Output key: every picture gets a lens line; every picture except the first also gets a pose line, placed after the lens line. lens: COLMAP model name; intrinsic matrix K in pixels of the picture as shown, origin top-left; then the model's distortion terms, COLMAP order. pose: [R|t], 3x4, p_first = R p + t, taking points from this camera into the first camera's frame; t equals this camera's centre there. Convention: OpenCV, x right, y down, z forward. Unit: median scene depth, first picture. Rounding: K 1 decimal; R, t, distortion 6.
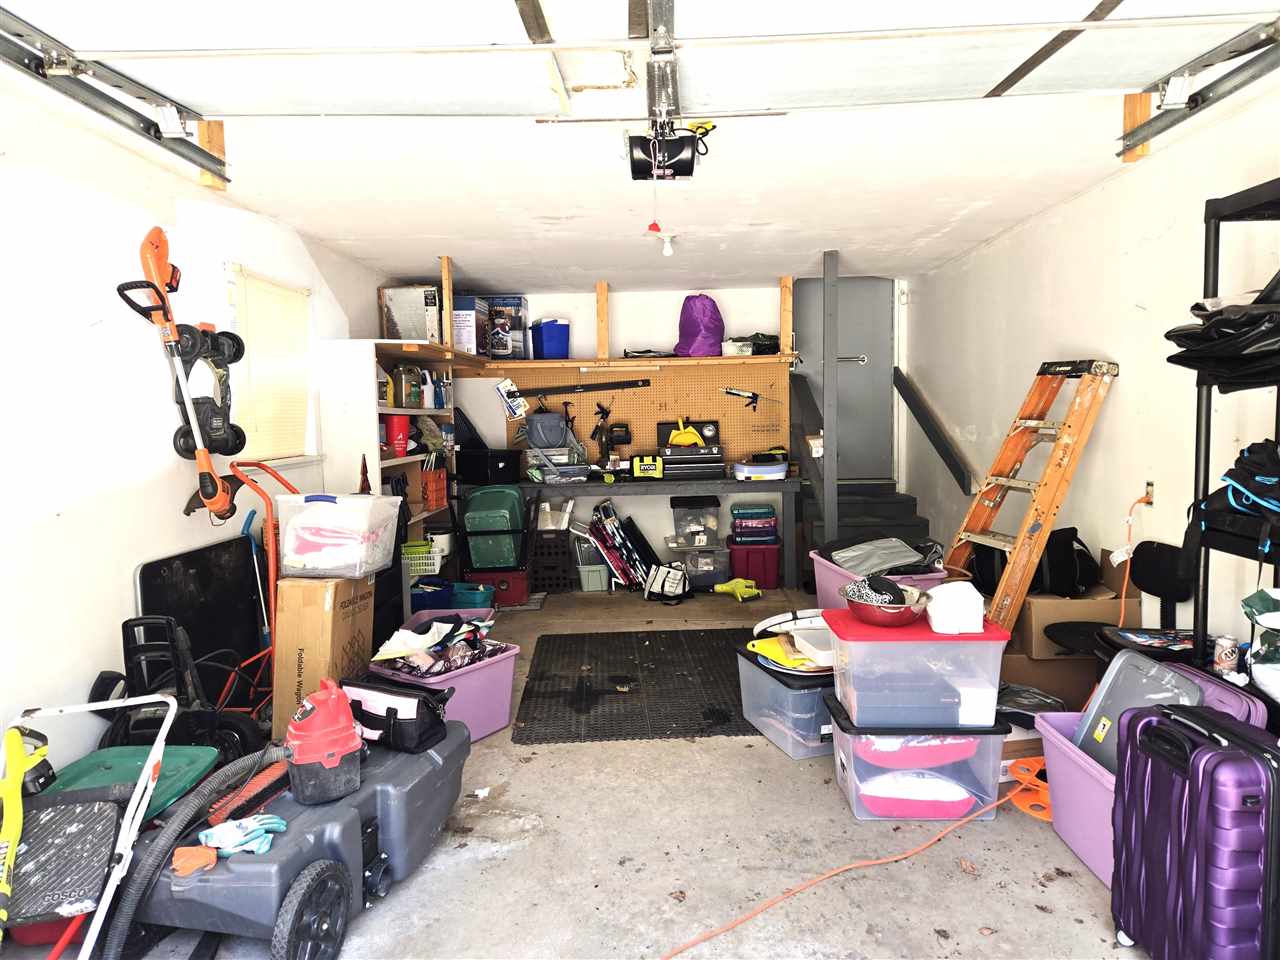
lens RADIAL K [[859.1, 0, 644.8], [0, 859.1, 472.2], [0, 0, 1]] dist [0.081357, -0.072492]
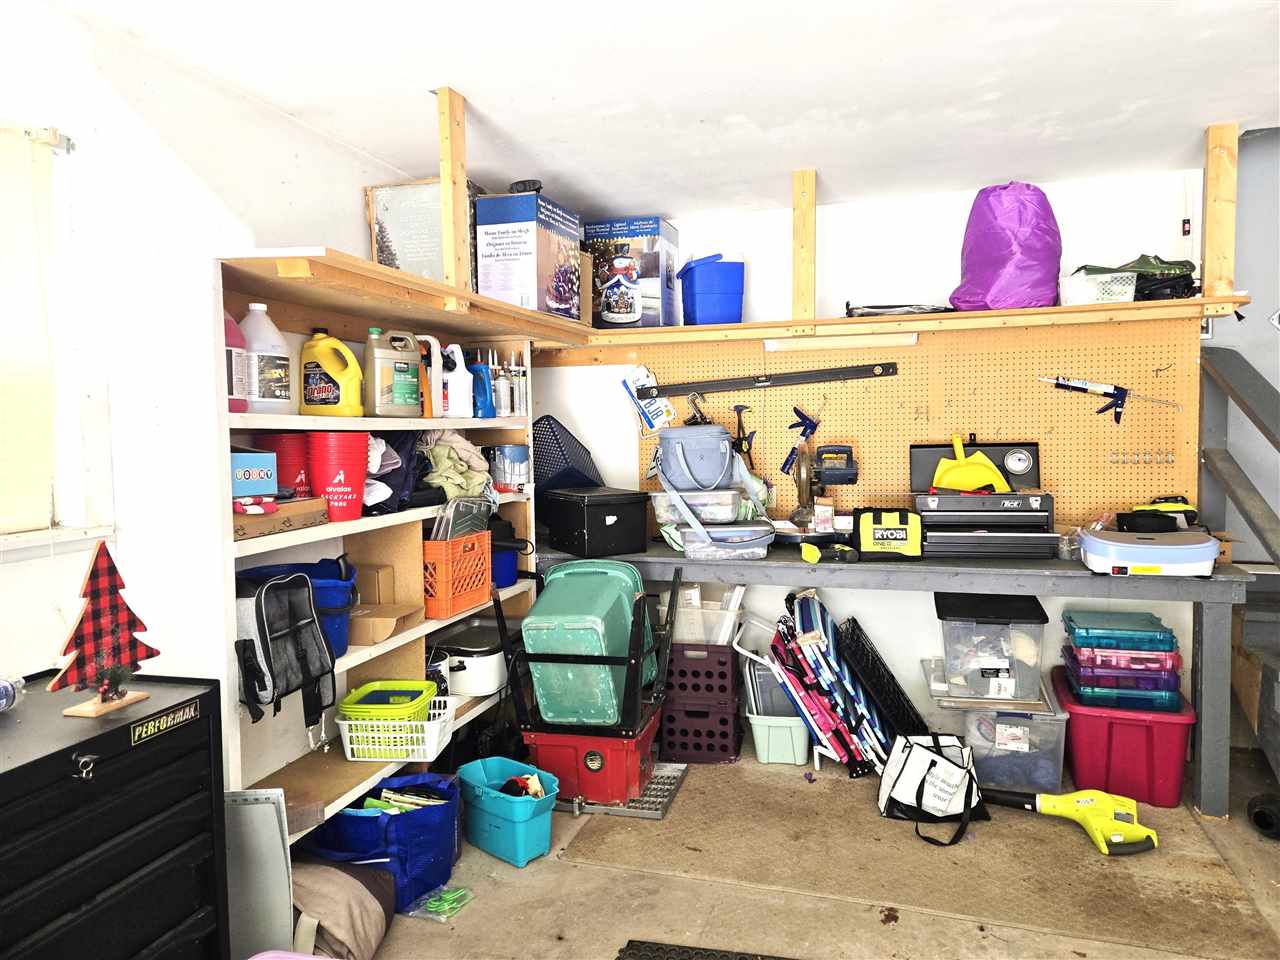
lens RADIAL K [[859.1, 0, 644.8], [0, 859.1, 472.2], [0, 0, 1]] dist [0.081357, -0.072492]
pose [[0.963051, 0.019193, -0.268633, 0.000707], [-0.021760, 0.999742, -0.006585, -0.035248], [0.268437, 0.012187, 0.963220, 0.469219]]
